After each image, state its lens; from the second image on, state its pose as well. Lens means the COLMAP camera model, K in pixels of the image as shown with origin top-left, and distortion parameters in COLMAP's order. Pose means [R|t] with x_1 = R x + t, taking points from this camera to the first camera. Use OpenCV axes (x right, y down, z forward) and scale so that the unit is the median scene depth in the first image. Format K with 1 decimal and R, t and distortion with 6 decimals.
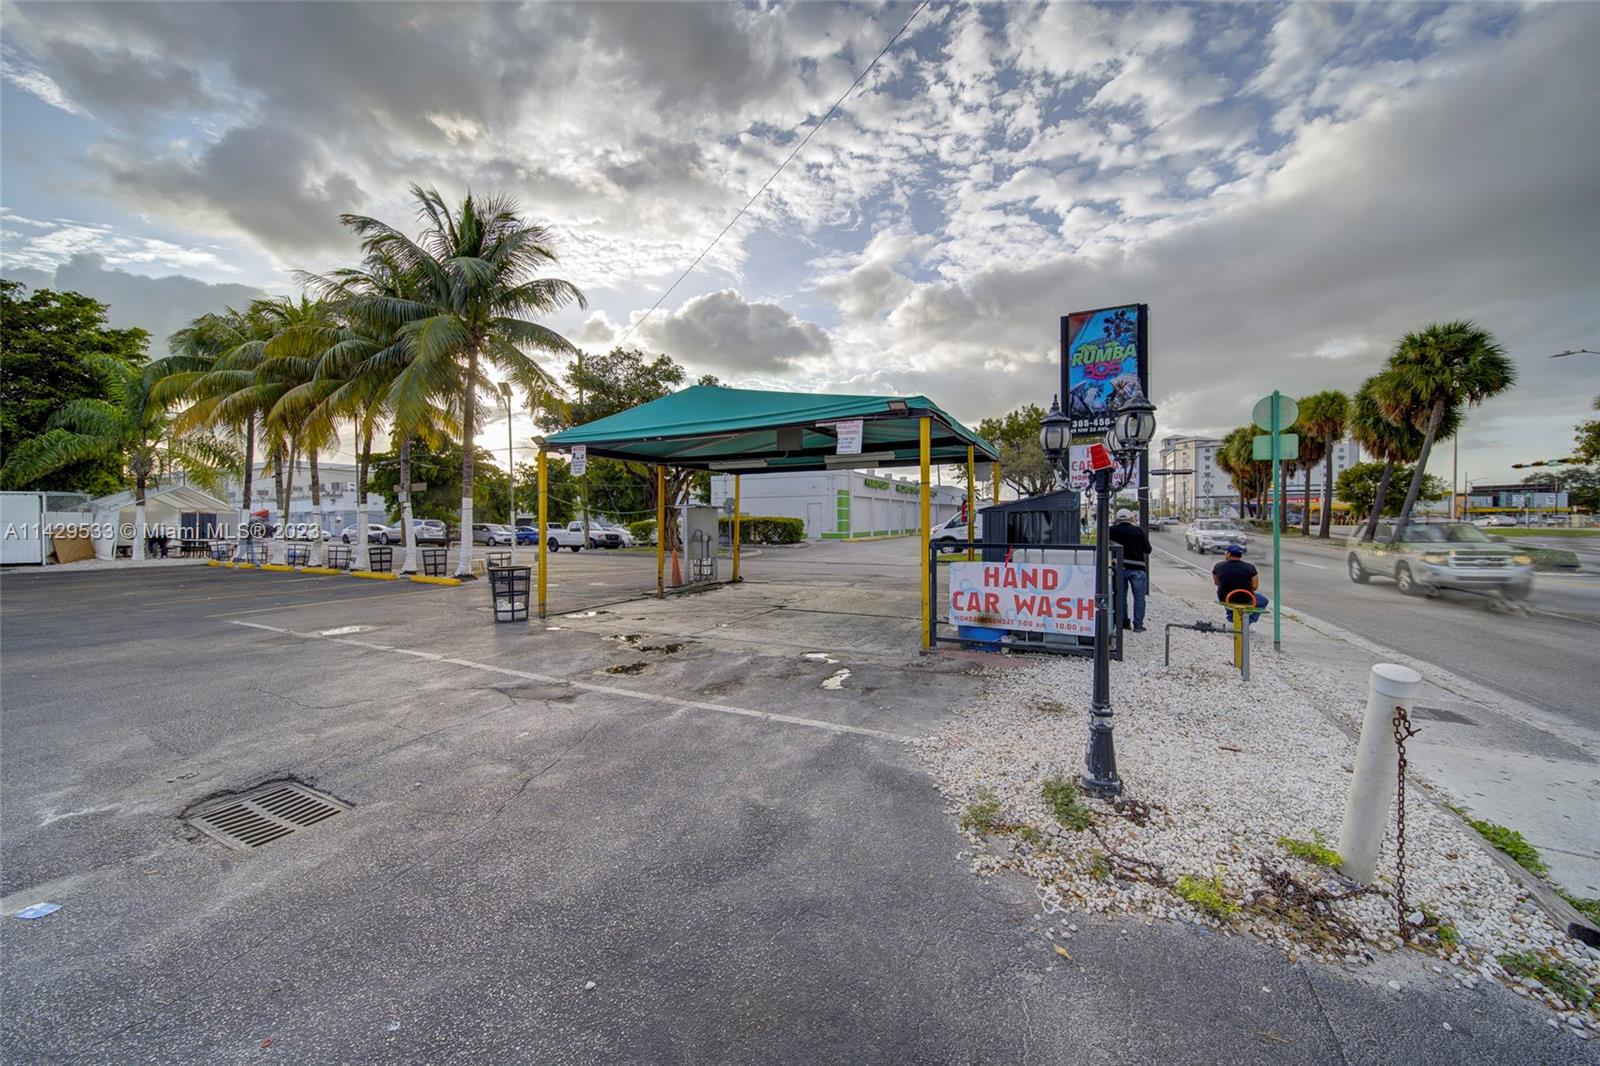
lens RADIAL K [[564.6, 0, 801.2], [0, 564.6, 525.6], [0, 0, 1]] dist [0.001703, -0.001551]
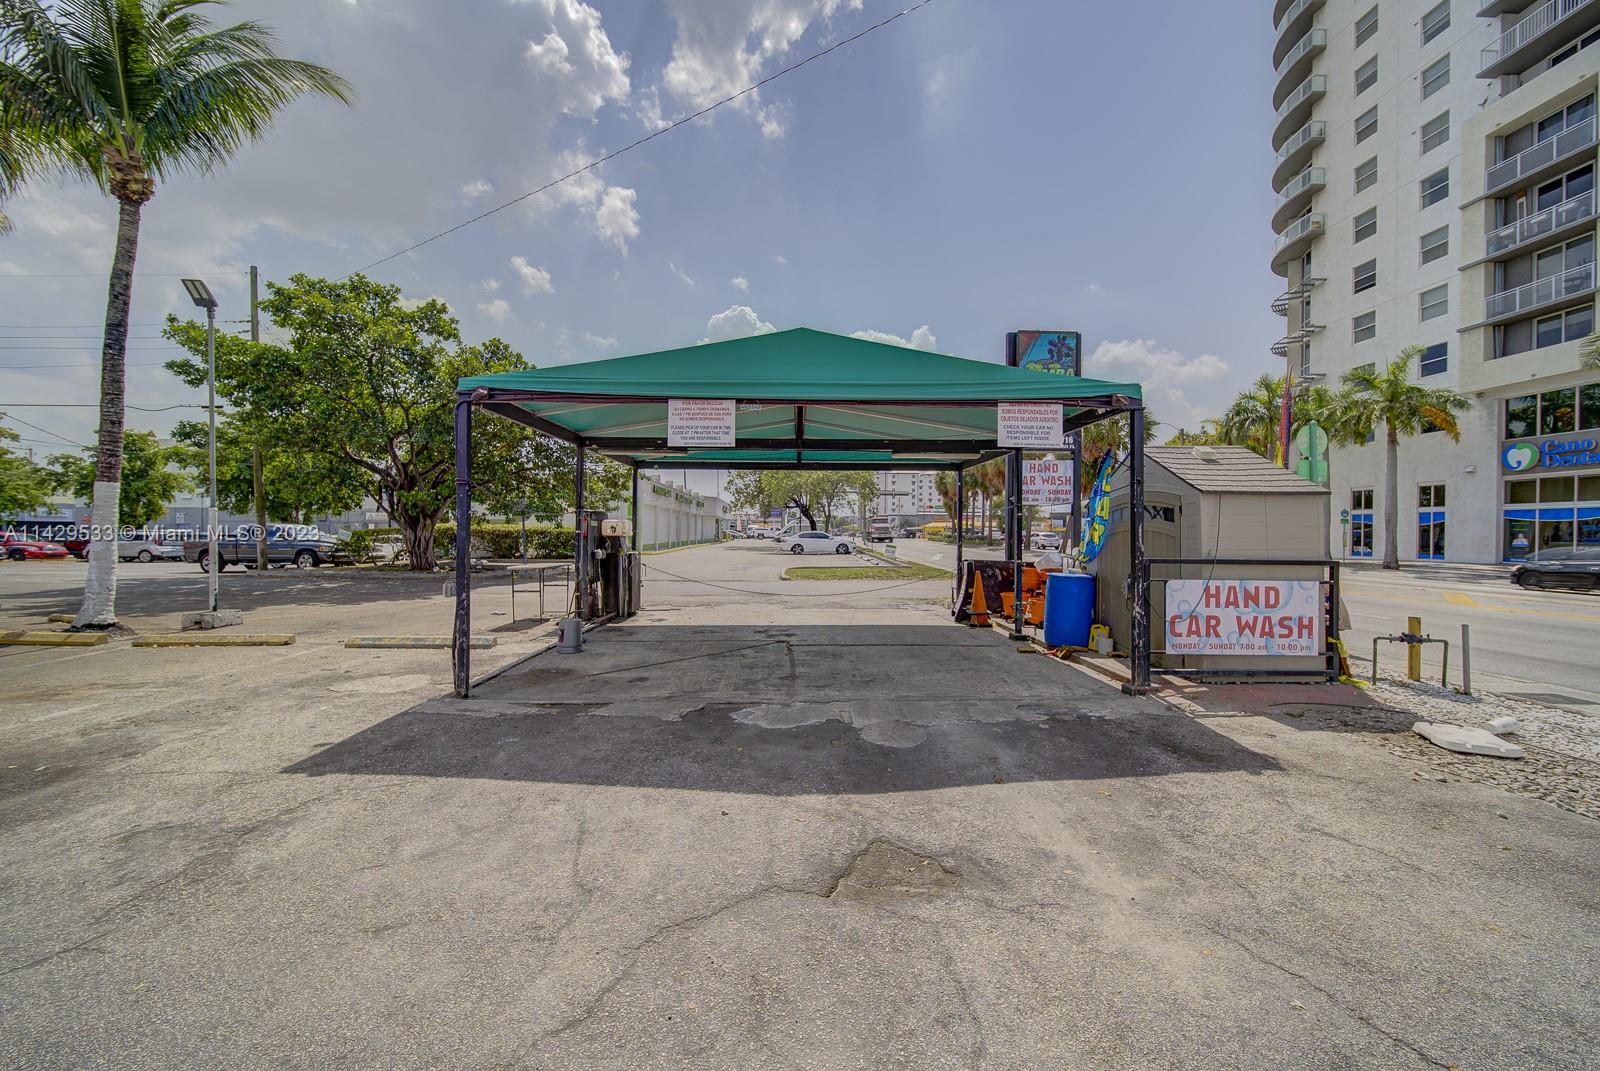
lens RADIAL K [[575.0, 0, 798.6], [0, 575.0, 530.4], [0, 0, 1]] dist [-0.000378, -0.000365]
pose [[0.884880, 0.014211, 0.465603, -0.669183], [-0.008005, 0.999851, -0.015303, 0.006322], [-0.465751, 0.009815, 0.884861, 0.517594]]
